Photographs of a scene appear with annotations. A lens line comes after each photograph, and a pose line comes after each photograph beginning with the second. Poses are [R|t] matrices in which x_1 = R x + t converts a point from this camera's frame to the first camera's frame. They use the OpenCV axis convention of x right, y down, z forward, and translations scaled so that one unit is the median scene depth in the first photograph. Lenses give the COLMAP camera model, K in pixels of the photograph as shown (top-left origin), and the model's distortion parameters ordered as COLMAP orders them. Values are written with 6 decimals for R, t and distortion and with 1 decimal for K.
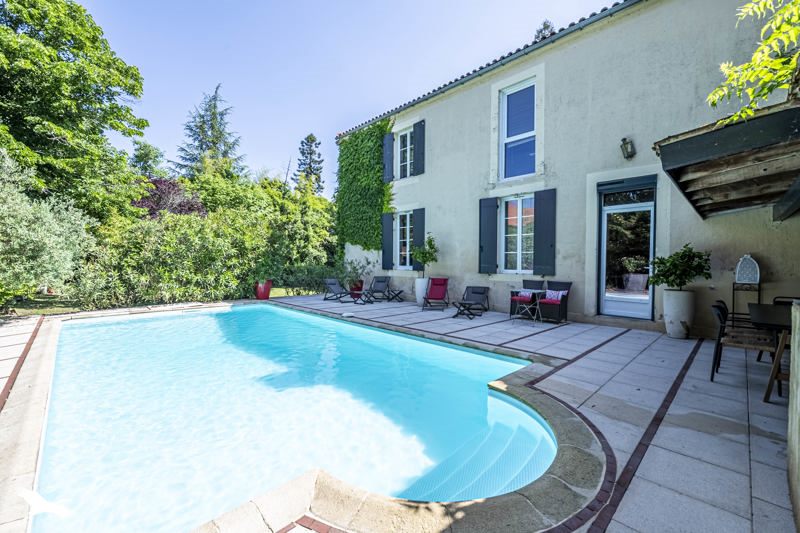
lens RADIAL K [[338.4, 0, 397.6], [0, 338.4, 268.5], [0, 0, 1]] dist [-0.003632, -0.000978]
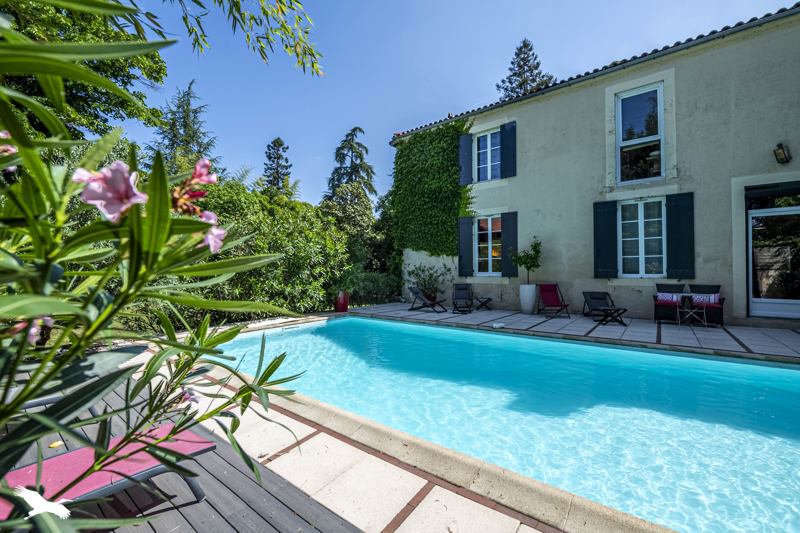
lens RADIAL K [[338.4, 0, 401.4], [0, 338.4, 267.1], [0, 0, 1]] dist [-0.003632, -0.000978]
pose [[0.990848, -0.012301, 0.134418, -0.405134], [0.015889, 0.999545, -0.025648, -0.001607], [-0.134041, 0.027549, 0.990593, 0.100128]]
